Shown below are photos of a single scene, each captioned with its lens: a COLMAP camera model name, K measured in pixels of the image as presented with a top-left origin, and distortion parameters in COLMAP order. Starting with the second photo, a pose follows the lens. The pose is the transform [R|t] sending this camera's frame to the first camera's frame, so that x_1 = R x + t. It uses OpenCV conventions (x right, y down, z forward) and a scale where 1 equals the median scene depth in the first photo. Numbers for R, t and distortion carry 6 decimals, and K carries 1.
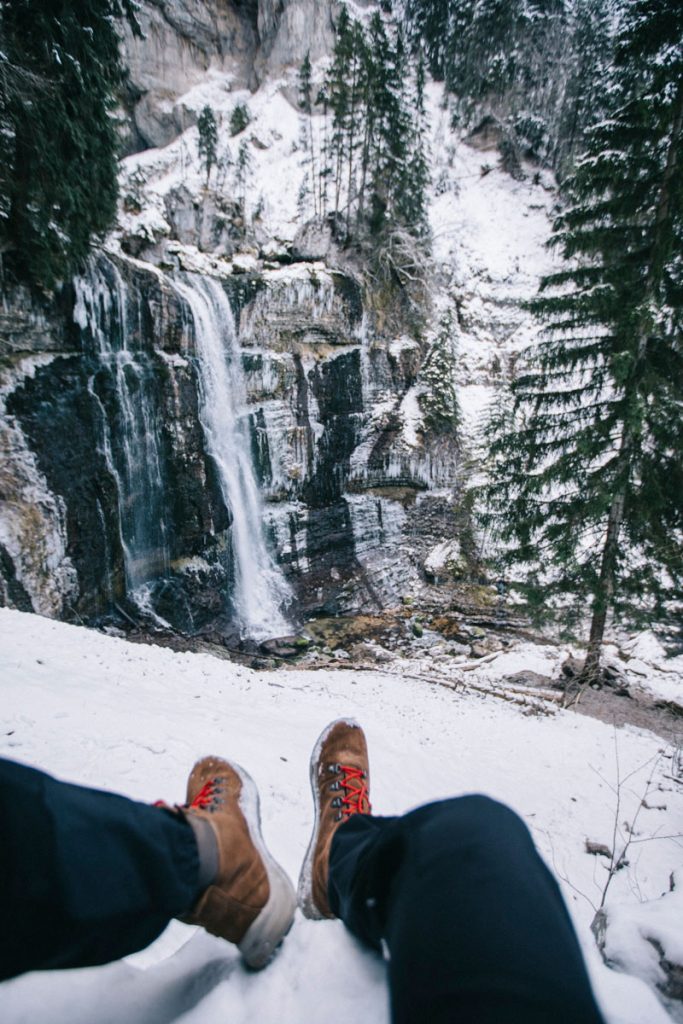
lens RADIAL K [[525.9, 0, 343.6], [0, 525.9, 507.6], [0, 0, 1]] dist [-0.025930, 0.013413]
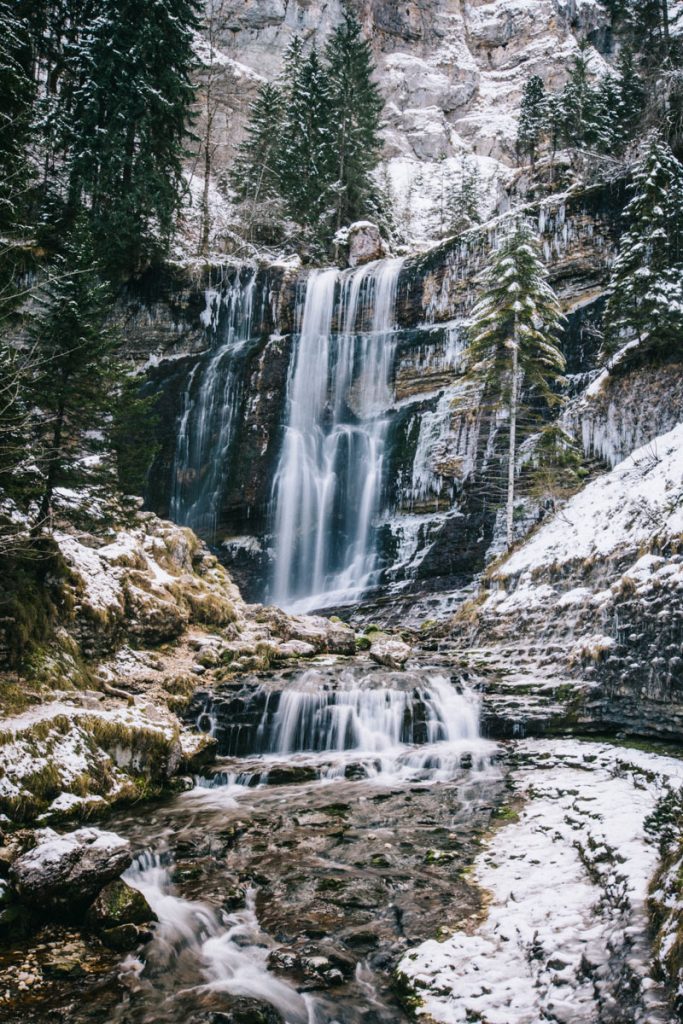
lens RADIAL K [[1045.4, 0, 375.2], [0, 1045.4, 493.9], [0, 0, 1]] dist [0.058484, 0.000000]
pose [[0.274454, -0.173747, -0.945773, 1.123041], [-0.253074, 0.935817, -0.245358, 0.312618], [0.927701, 0.306690, 0.212868, 0.609873]]
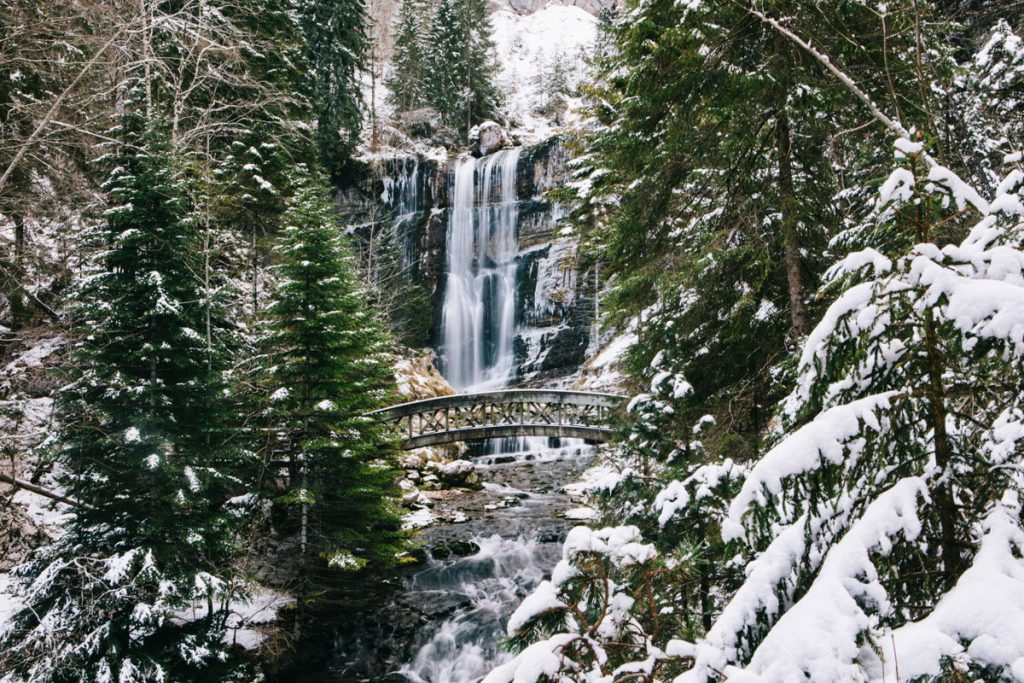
lens RADIAL K [[1045.4, 0, 513.6], [0, 1045.4, 342.2], [0, 0, 1]] dist [0.058484, 0.000000]
pose [[0.298888, -0.133401, -0.944918, 1.760832], [-0.196291, 0.960413, -0.197677, 0.431584], [0.933882, 0.244562, 0.260870, 0.385882]]
